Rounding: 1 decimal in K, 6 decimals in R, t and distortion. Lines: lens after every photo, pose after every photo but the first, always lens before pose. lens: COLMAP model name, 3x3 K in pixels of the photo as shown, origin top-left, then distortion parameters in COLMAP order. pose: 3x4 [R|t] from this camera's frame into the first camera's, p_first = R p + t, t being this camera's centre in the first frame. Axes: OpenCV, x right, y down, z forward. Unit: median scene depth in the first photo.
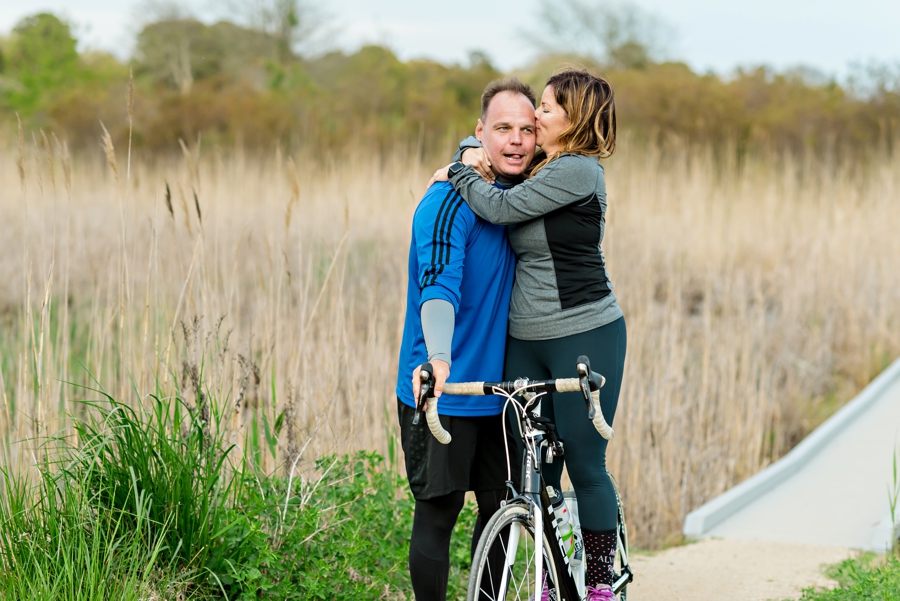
lens RADIAL K [[2104.7, 0, 403.8], [0, 2104.7, 301.0], [0, 0, 1]] dist [-0.060270, -0.103840]
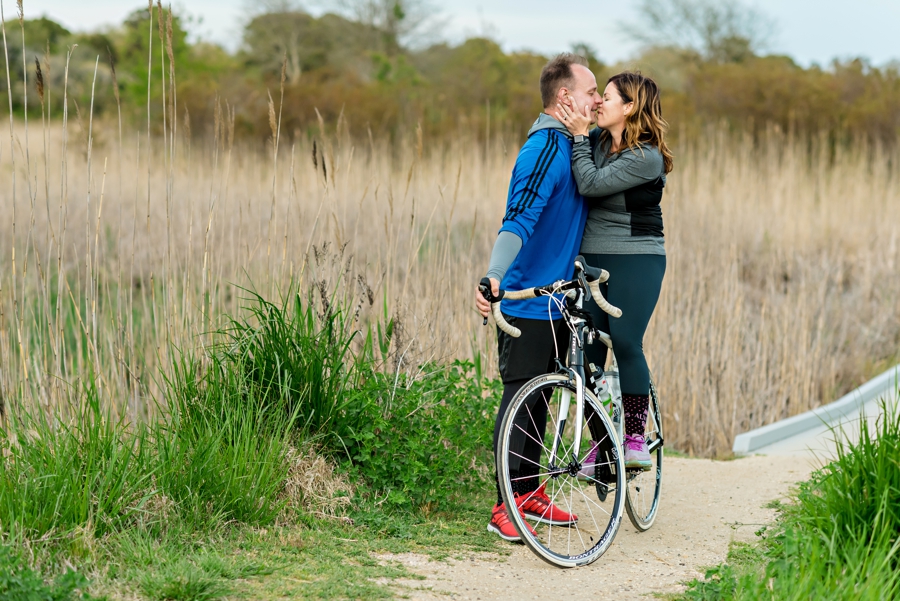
lens RADIAL K [[2289.3, 0, 450.0], [0, 2289.3, 300.5], [0, 0, 1]] dist [-0.027203, 0.061216]
pose [[0.999569, 0.005396, -0.028857, 0.005493], [-0.005651, 0.999946, -0.008753, 0.017217], [0.028808, 0.008913, 0.999545, -0.121768]]
